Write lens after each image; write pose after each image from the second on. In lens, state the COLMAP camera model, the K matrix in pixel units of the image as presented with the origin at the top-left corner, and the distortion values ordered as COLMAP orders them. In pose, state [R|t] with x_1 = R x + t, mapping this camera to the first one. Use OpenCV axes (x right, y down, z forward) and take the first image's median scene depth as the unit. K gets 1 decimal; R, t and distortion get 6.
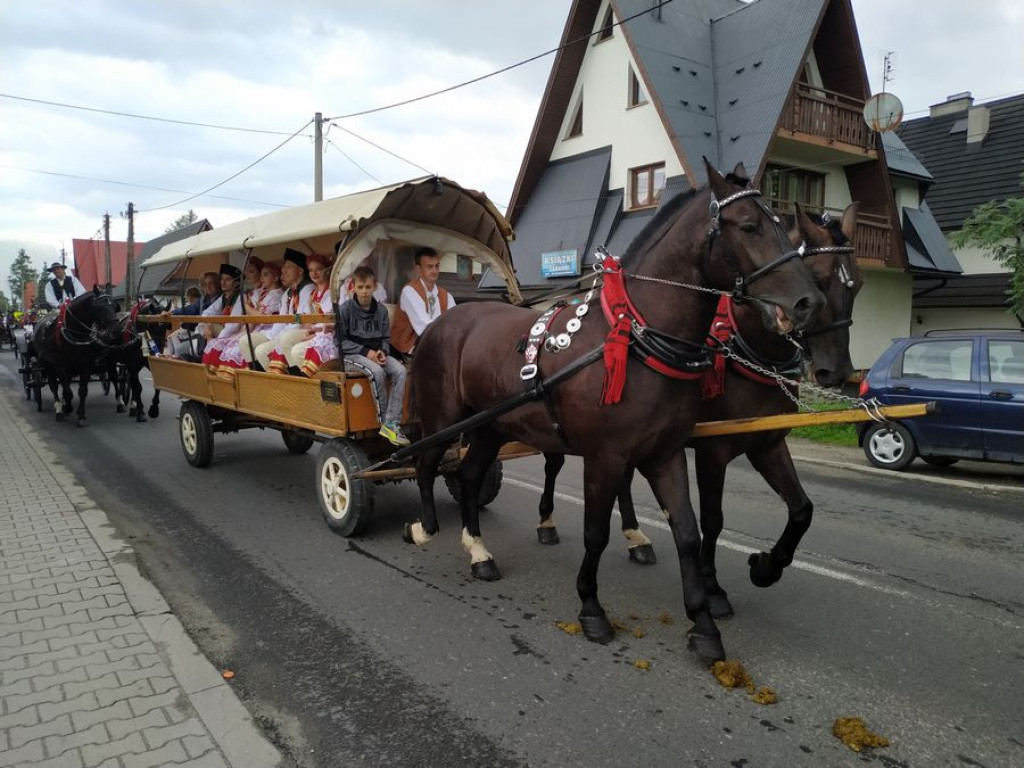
lens RADIAL K [[746.0, 0, 507.0], [0, 746.0, 366.9], [0, 0, 1]] dist [0.008699, -0.023617]
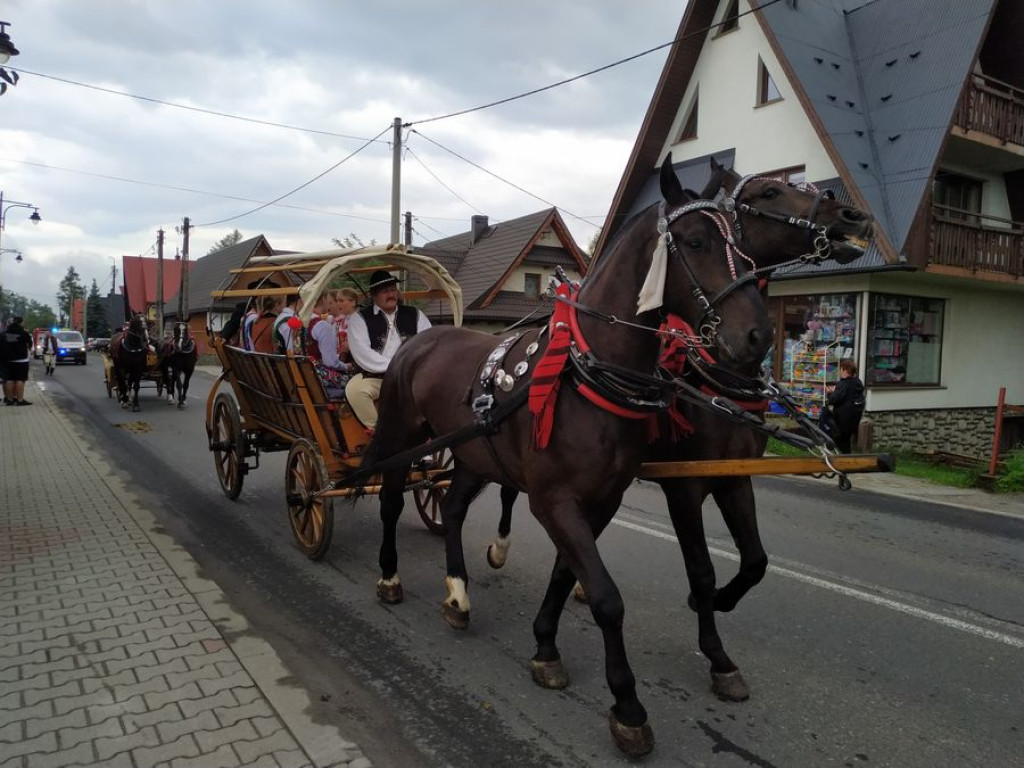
lens RADIAL K [[746.0, 0, 510.7], [0, 746.0, 371.7], [0, 0, 1]] dist [0.008699, -0.023617]
pose [[0.999153, 0.013249, -0.038964, -0.091030], [-0.014140, 0.999643, -0.022663, -0.006861], [0.038649, 0.023195, 0.998984, 0.108229]]
